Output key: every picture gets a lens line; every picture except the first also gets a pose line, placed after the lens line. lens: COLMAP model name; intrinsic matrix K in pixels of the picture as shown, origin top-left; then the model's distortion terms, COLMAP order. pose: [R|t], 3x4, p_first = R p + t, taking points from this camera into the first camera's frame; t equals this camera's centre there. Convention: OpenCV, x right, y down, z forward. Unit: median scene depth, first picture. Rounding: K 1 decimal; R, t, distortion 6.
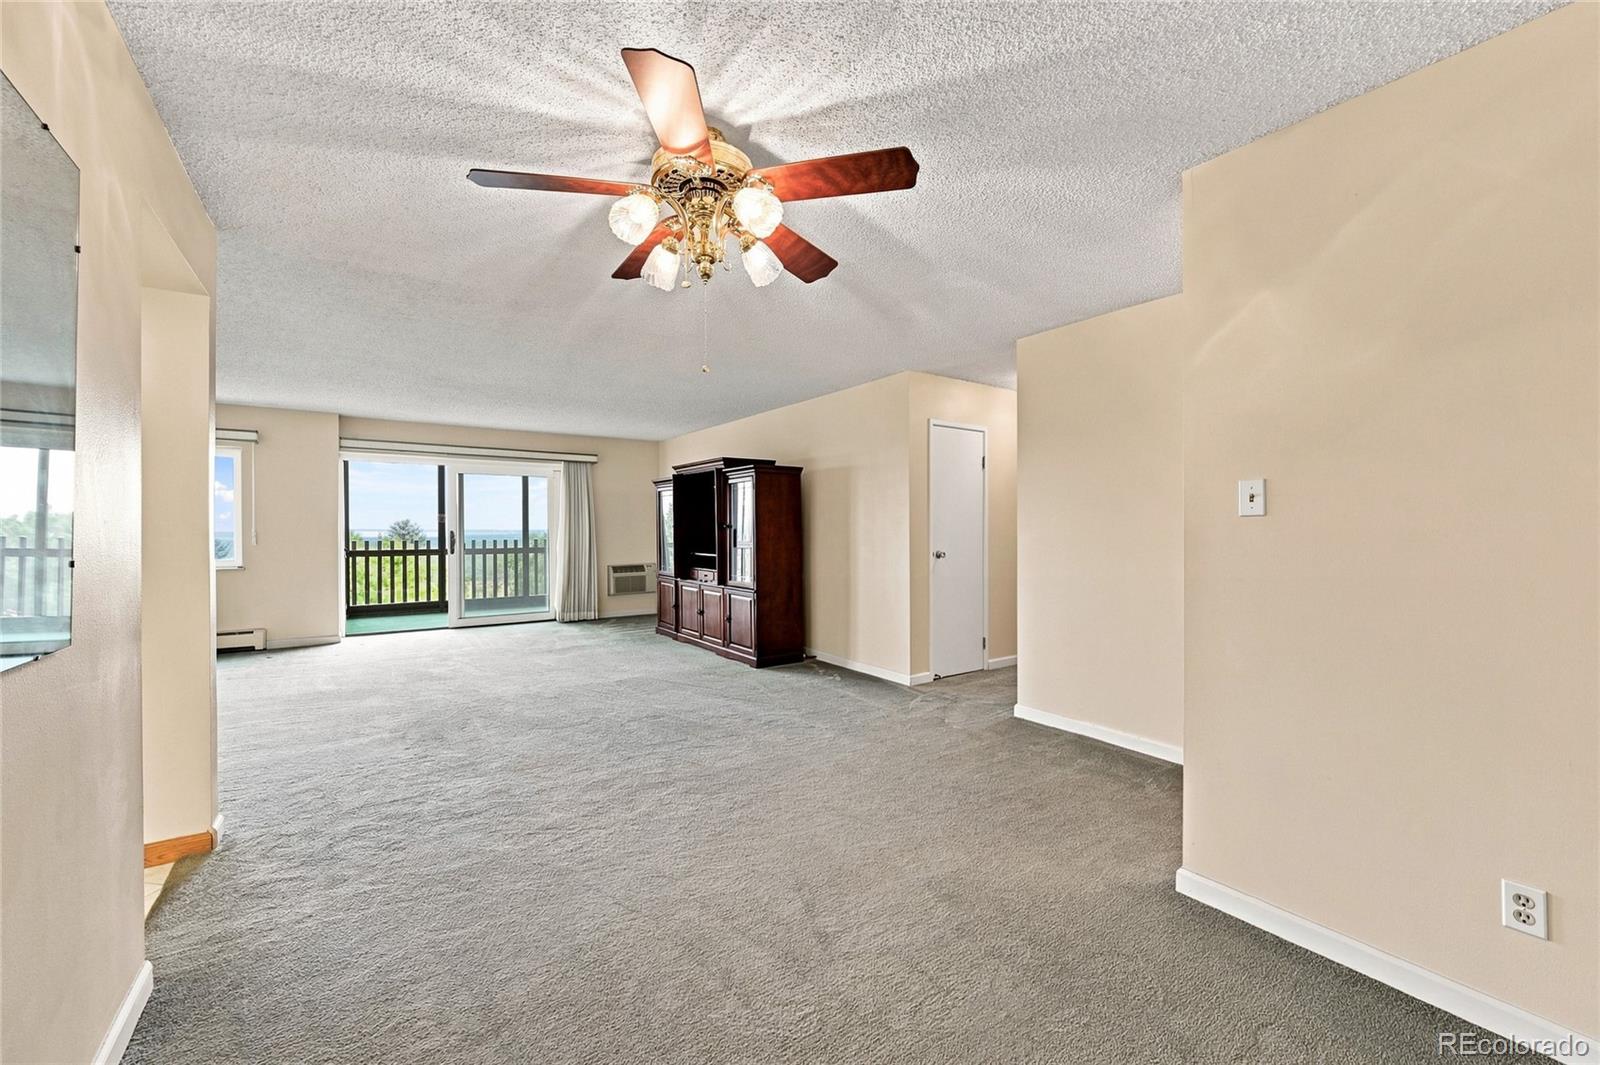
lens RADIAL K [[634.6, 0, 793.2], [0, 634.6, 540.2], [0, 0, 1]] dist [-0.002887, 0.000755]
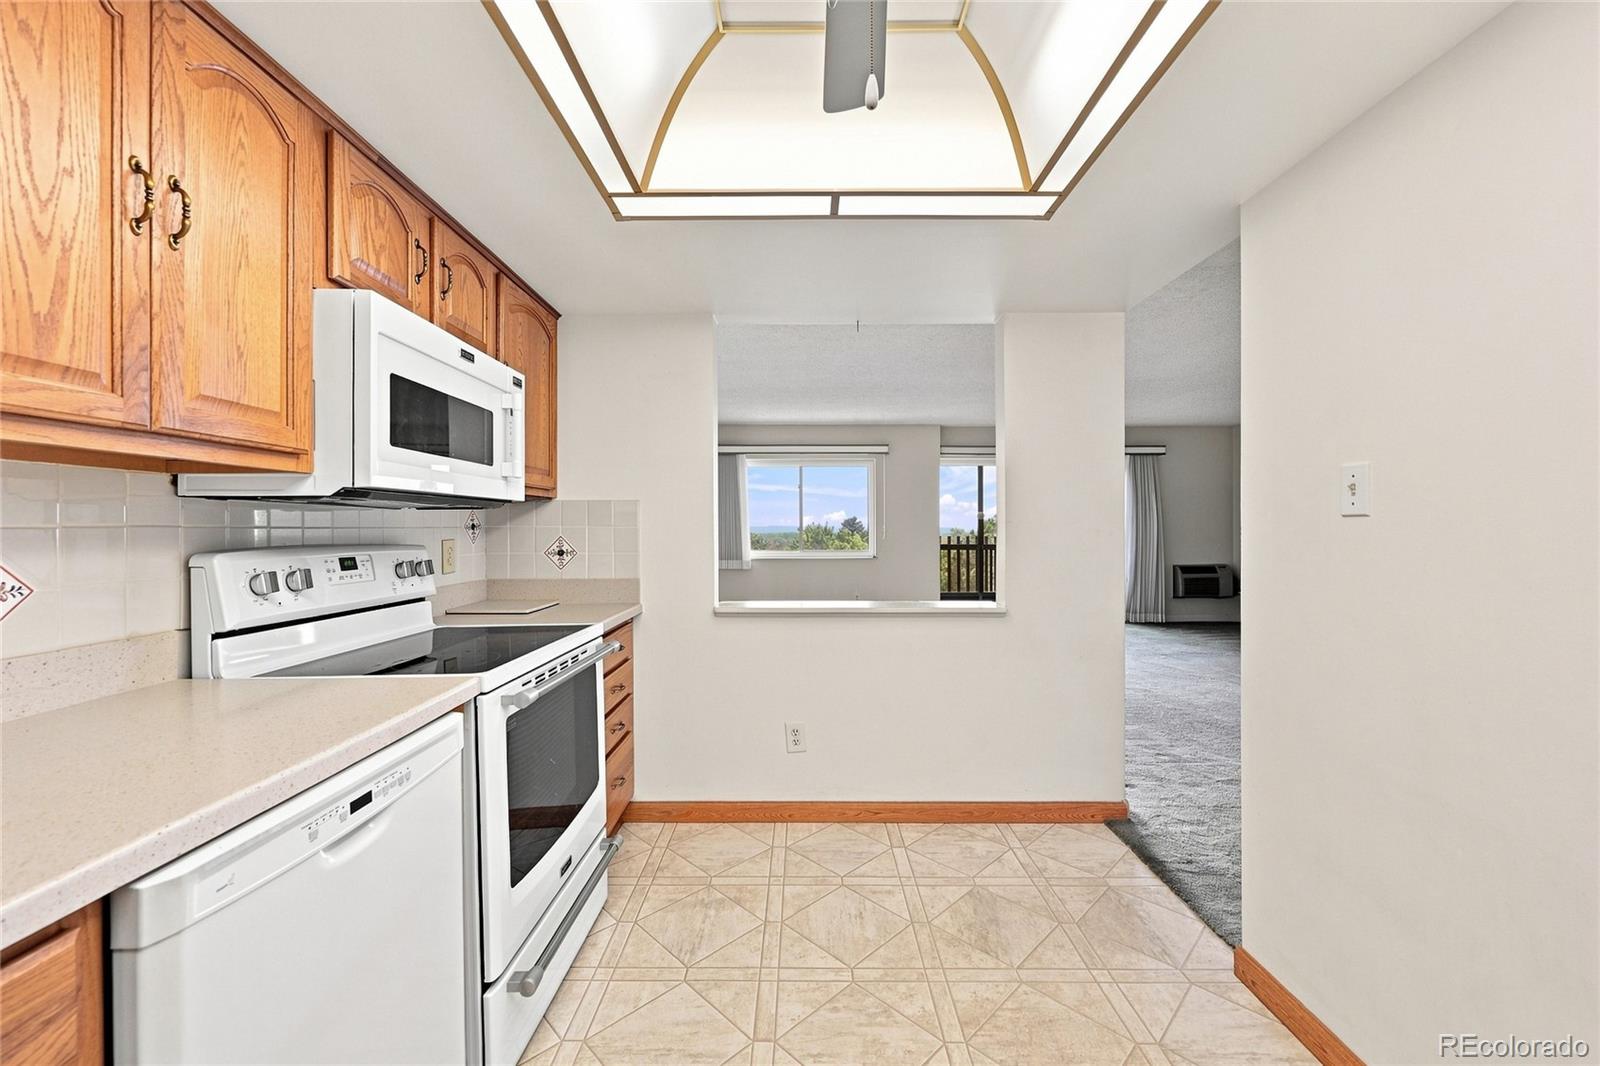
lens RADIAL K [[634.6, 0, 807.2], [0, 634.6, 527.0], [0, 0, 1]] dist [-0.002887, 0.000755]
pose [[0.830433, 0.000867, -0.557117, -0.229825], [-0.009576, 0.999873, -0.012717, 0.001342], [0.557036, 0.015896, 0.830336, -0.066175]]
